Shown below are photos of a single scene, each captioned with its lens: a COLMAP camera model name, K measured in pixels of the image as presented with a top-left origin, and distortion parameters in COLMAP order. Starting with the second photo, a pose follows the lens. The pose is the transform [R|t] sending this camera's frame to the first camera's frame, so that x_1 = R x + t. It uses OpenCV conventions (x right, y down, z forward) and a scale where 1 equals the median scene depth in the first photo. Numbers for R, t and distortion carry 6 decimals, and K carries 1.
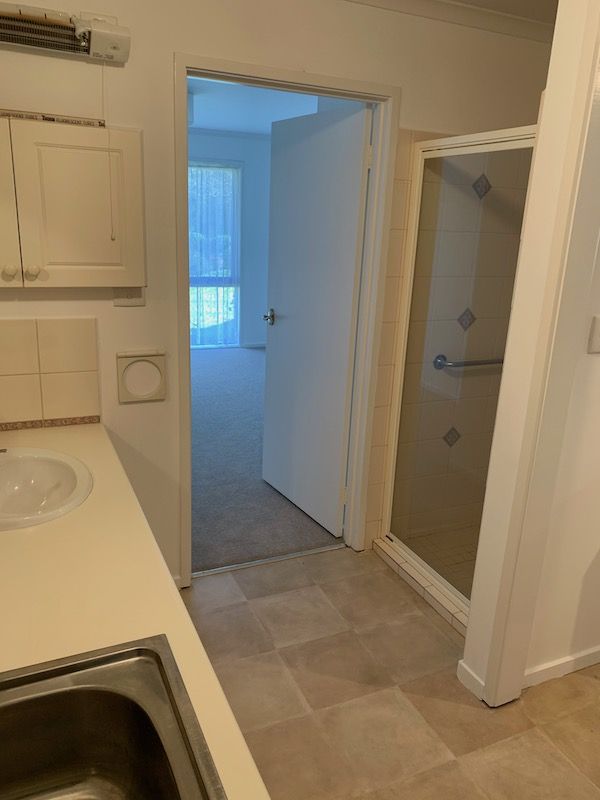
lens RADIAL K [[605.4, 0, 299.0], [0, 605.4, 403.3], [0, 0, 1]] dist [0.011311, -0.005244]
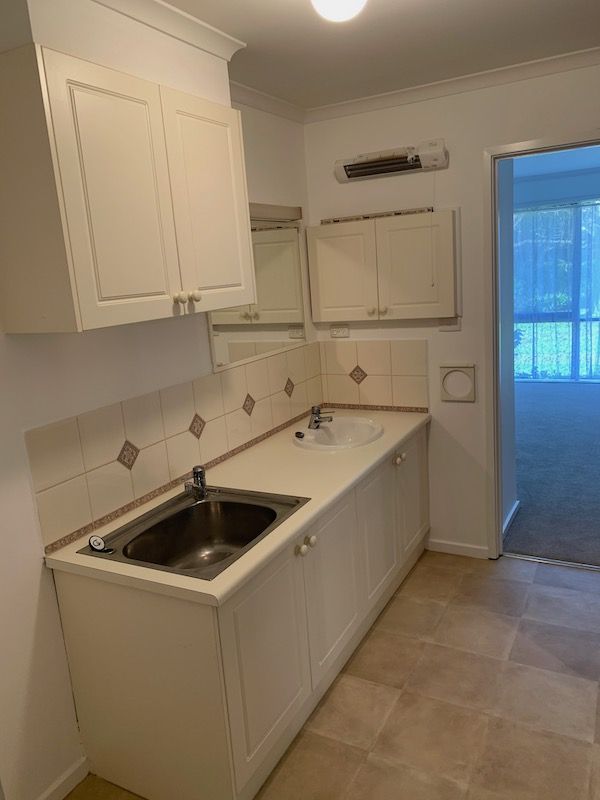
lens RADIAL K [[605.4, 0, 297.5], [0, 605.4, 400.4], [0, 0, 1]] dist [0.011311, -0.005244]
pose [[0.603623, 0.080493, -0.793196, 0.662803], [-0.122590, 0.992430, 0.007420, 0.031990], [0.787789, 0.092759, 0.608921, -0.113486]]
